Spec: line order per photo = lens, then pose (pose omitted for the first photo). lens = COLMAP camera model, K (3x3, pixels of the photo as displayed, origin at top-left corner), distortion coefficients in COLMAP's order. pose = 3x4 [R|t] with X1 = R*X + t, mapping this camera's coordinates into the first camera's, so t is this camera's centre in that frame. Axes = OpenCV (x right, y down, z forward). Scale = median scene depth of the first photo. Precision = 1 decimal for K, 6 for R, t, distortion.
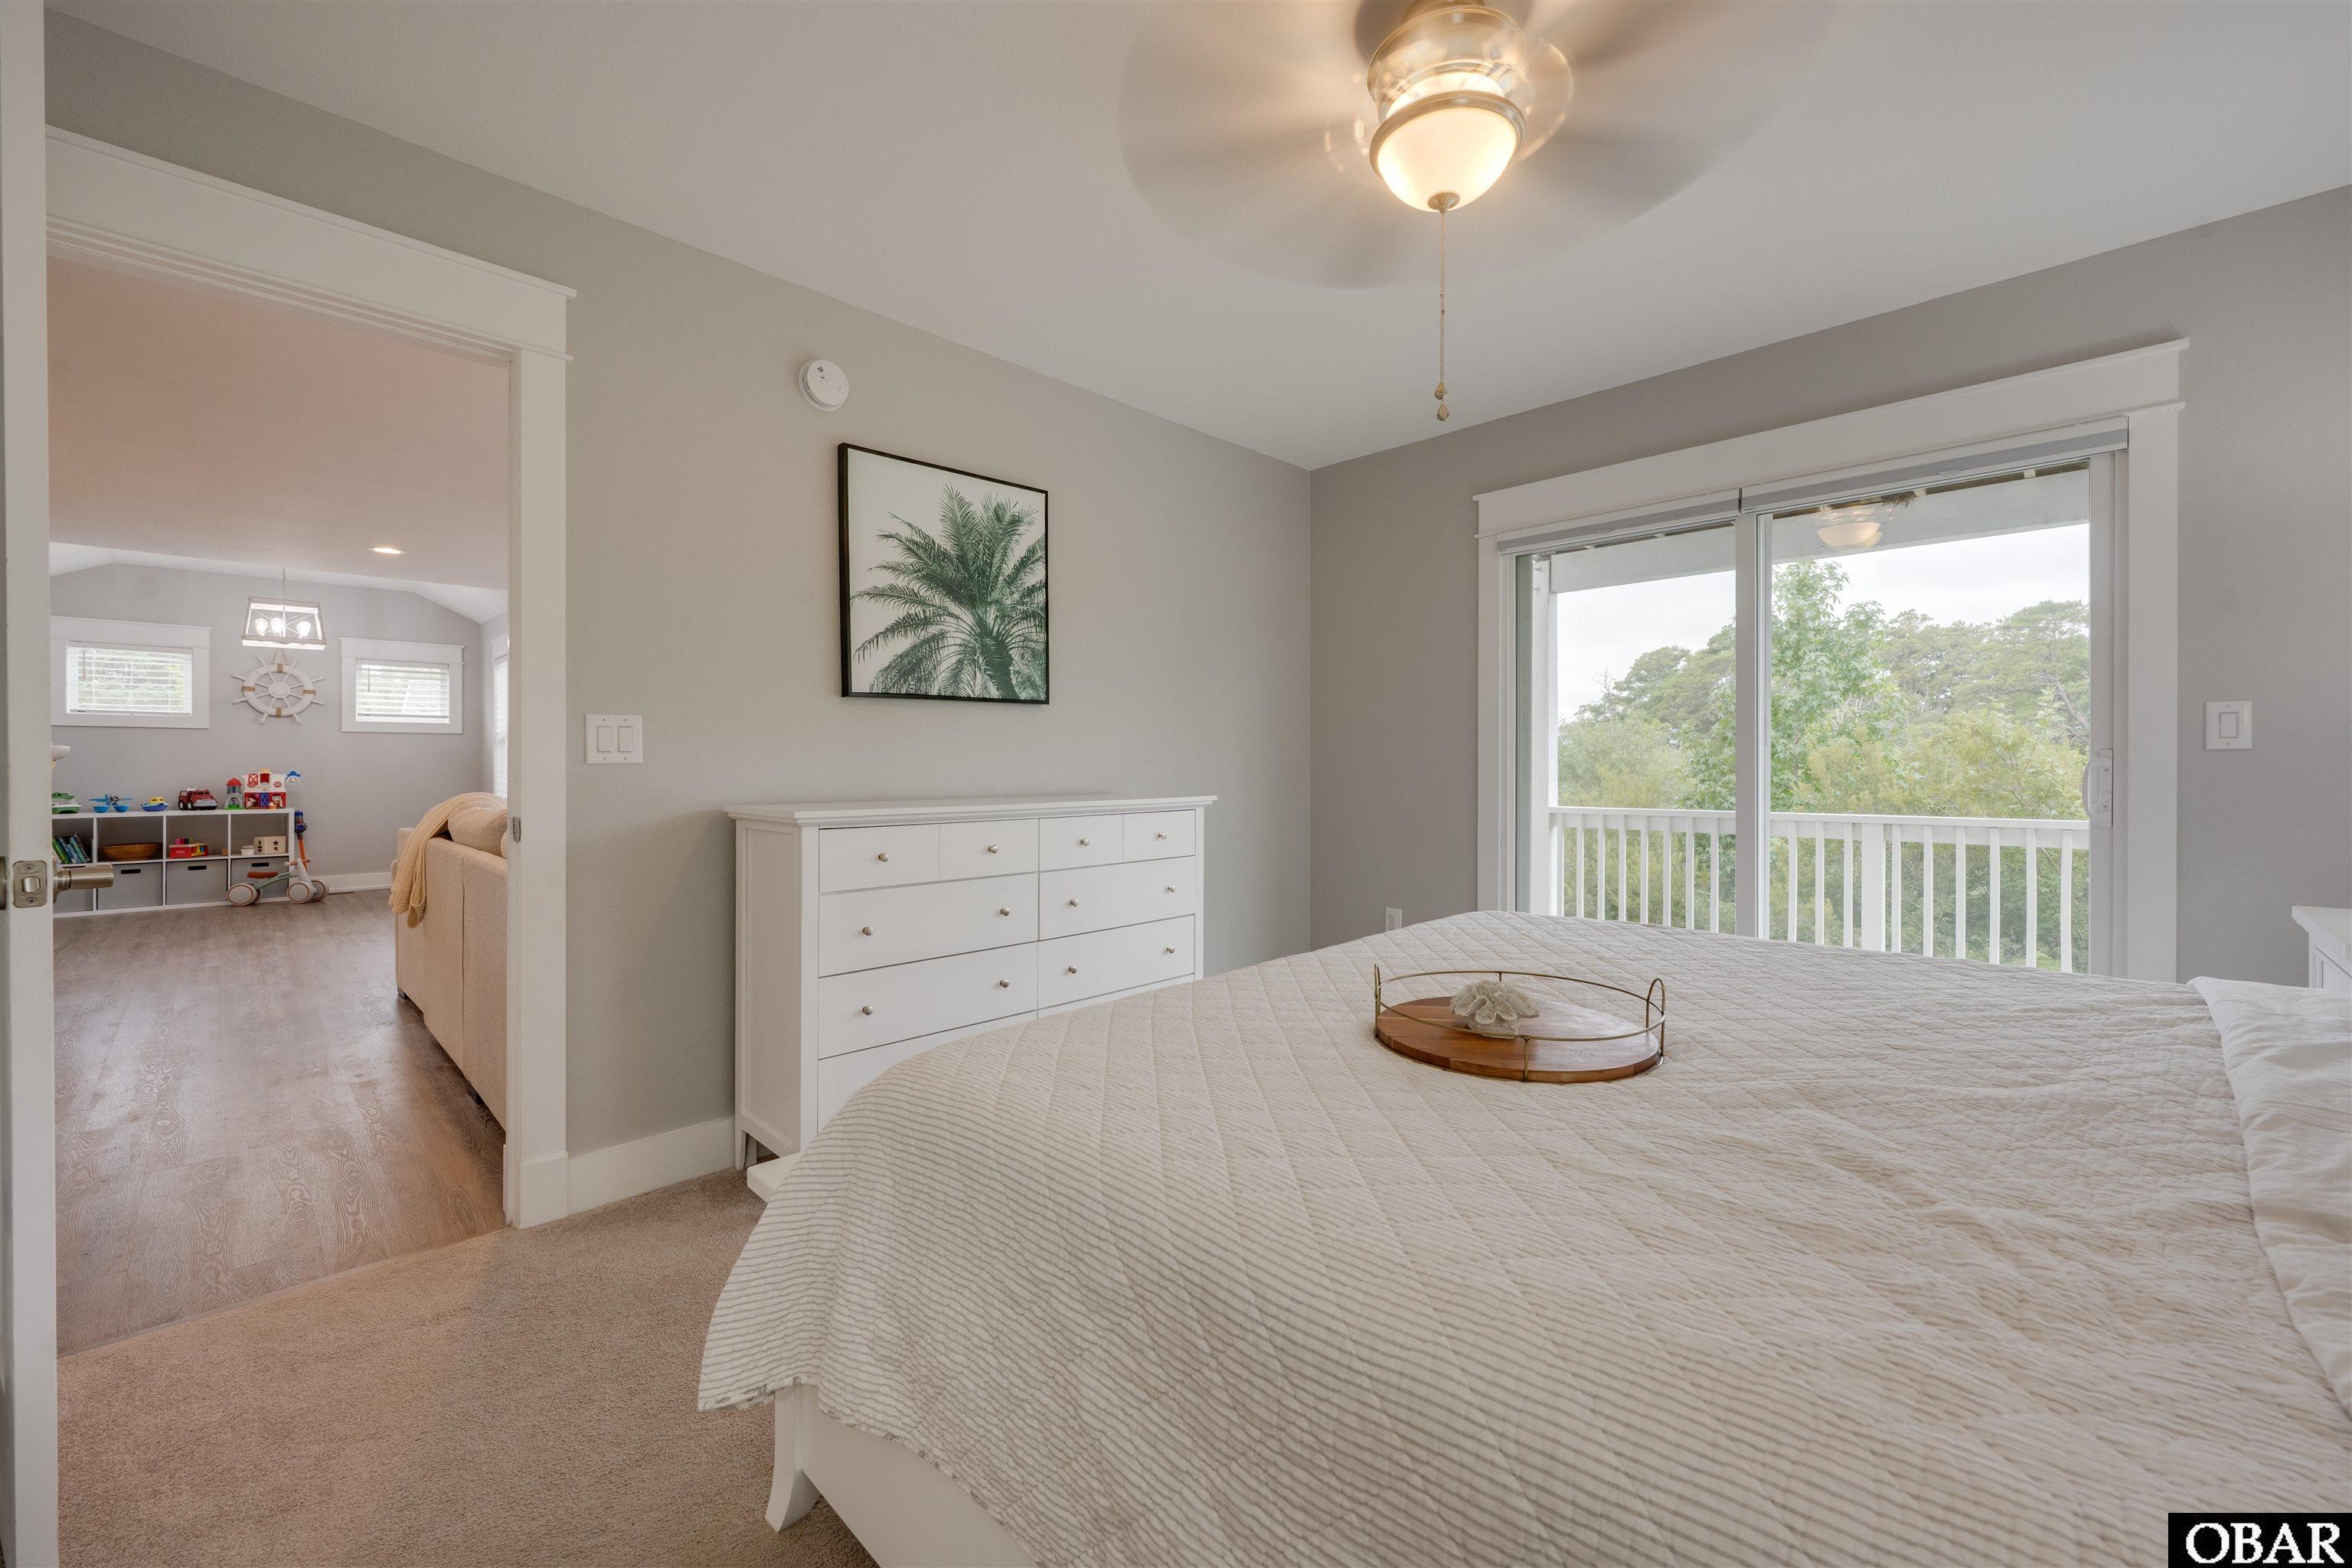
lens RADIAL K [[934.4, 0, 1183.9], [0, 934.4, 771.6], [0, 0, 1]] dist [-0.001818, 0.000383]
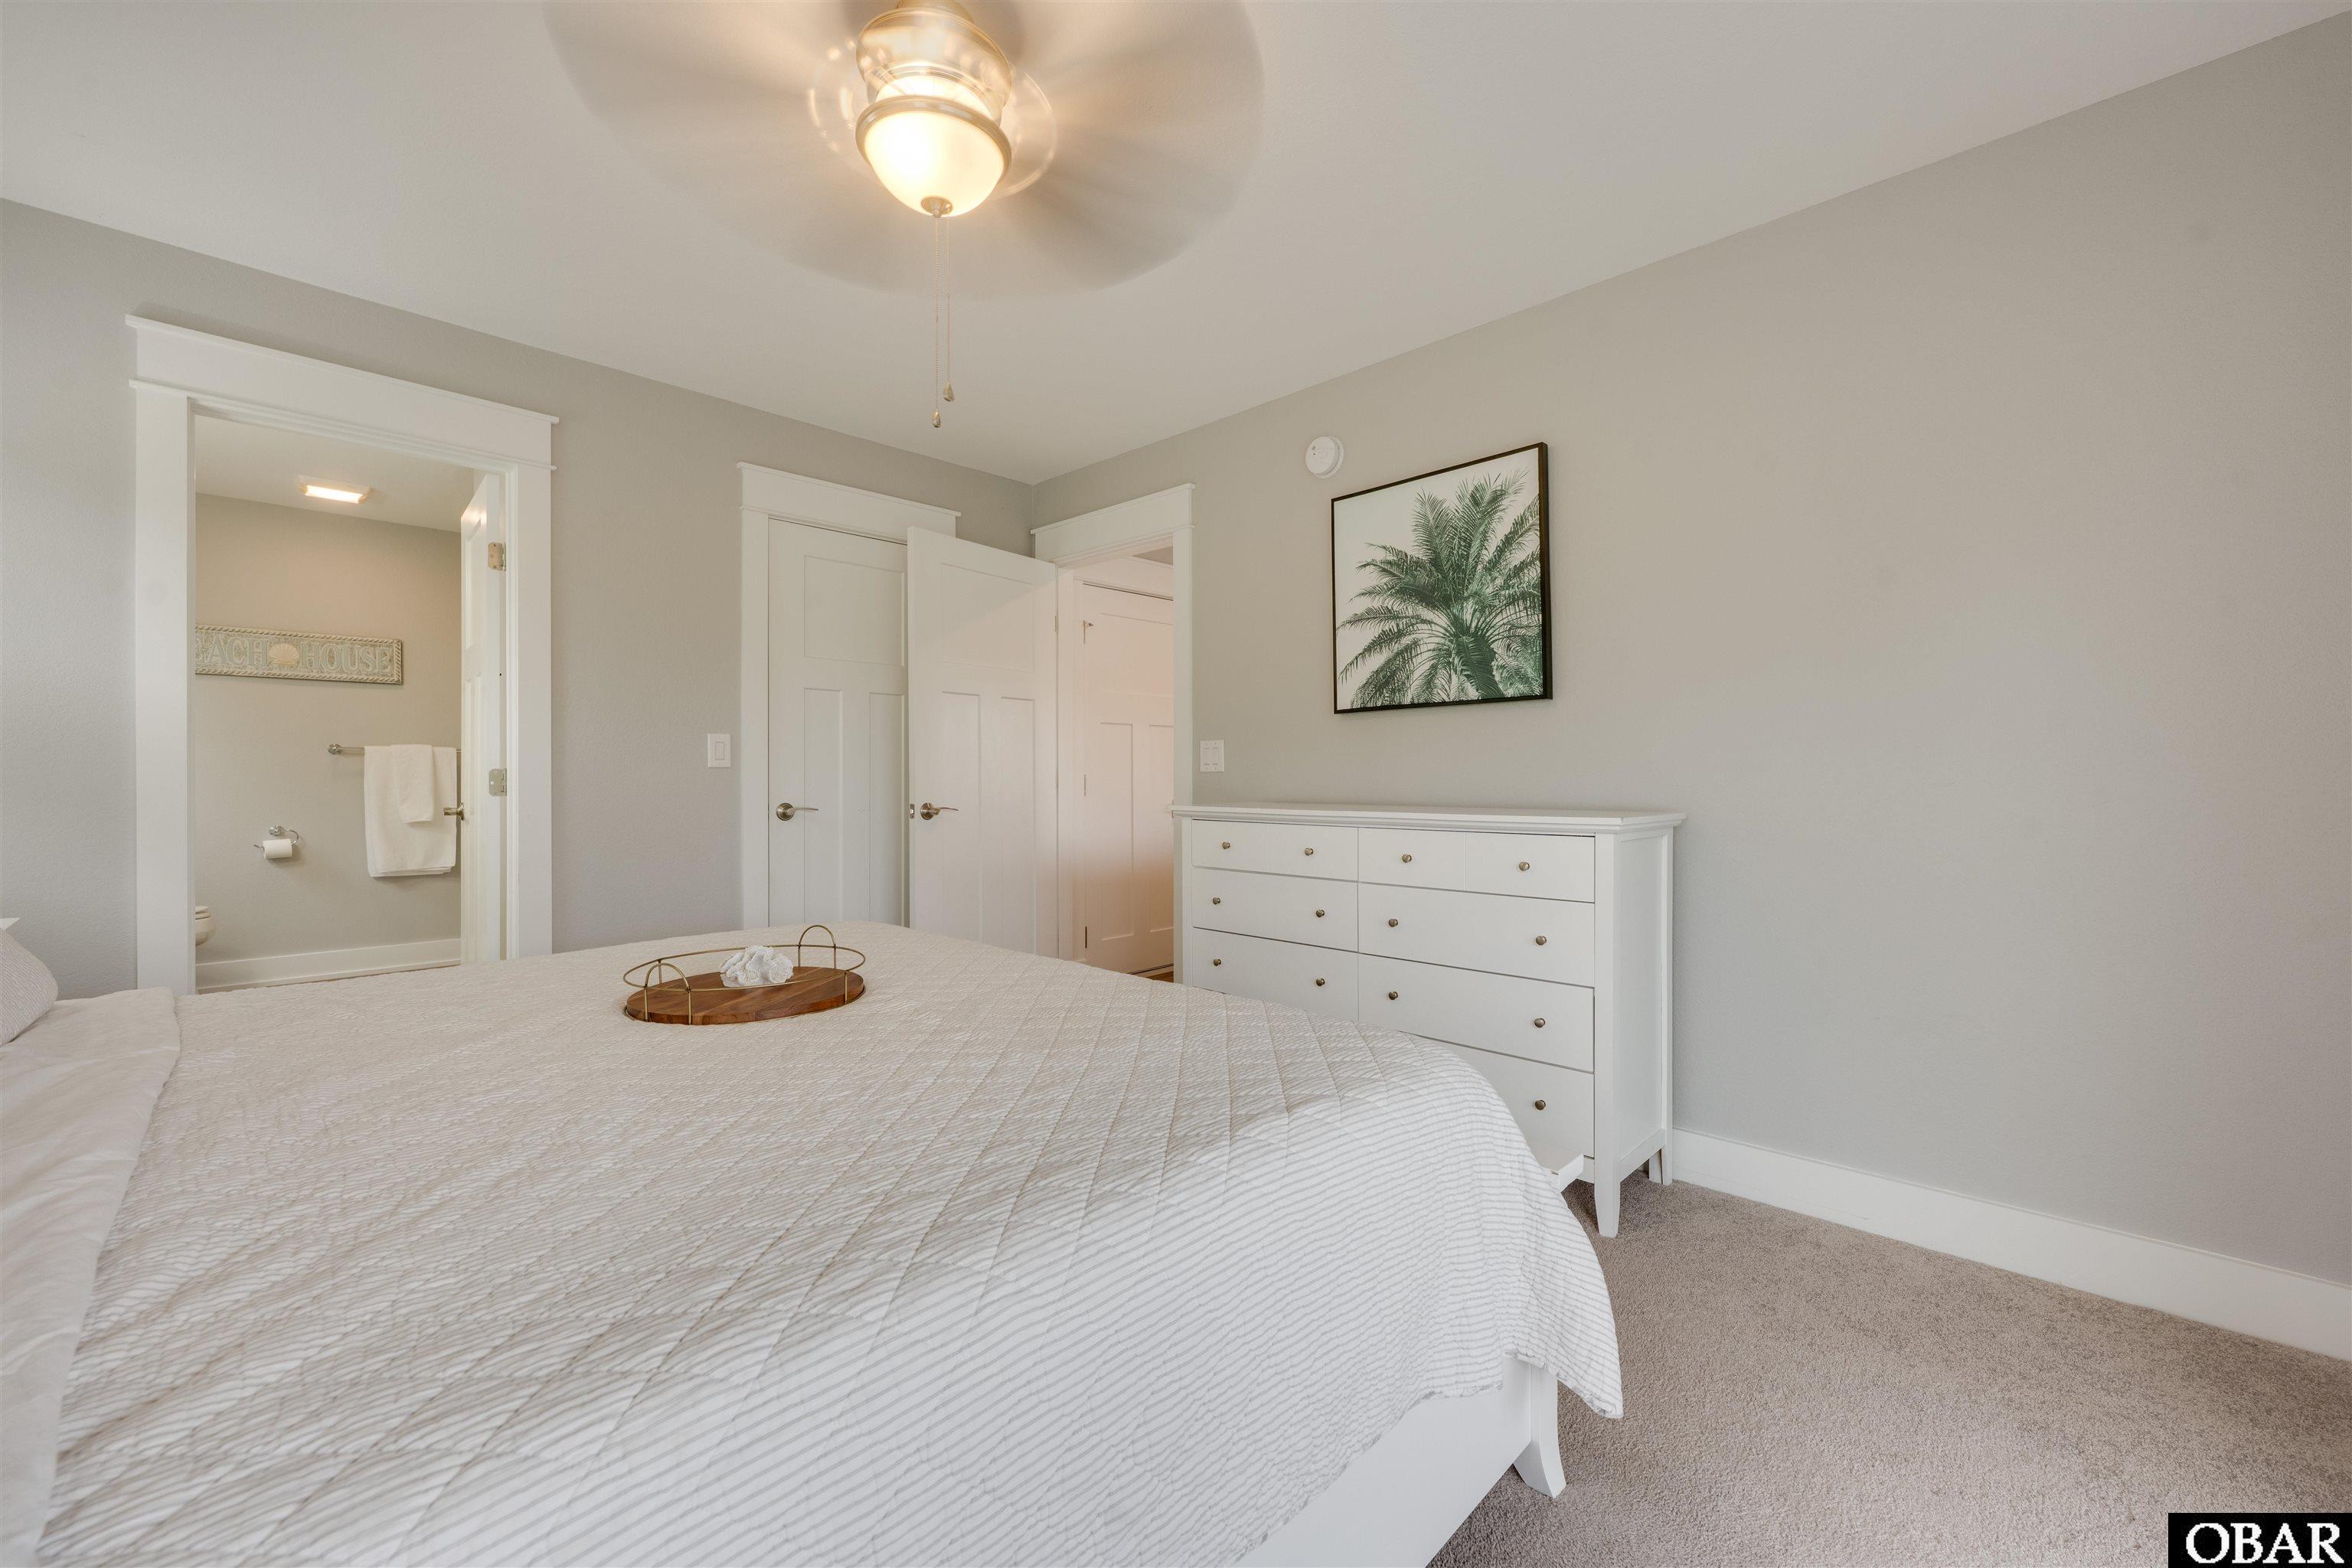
lens RADIAL K [[934.4, 0, 1174.2], [0, 934.4, 775.8], [0, 0, 1]] dist [-0.001818, 0.000383]
pose [[0.008820, 0.002426, -0.999958, 0.737858], [-0.004575, 0.999987, 0.002386, -0.004551], [0.999951, 0.004554, 0.008831, 0.720605]]
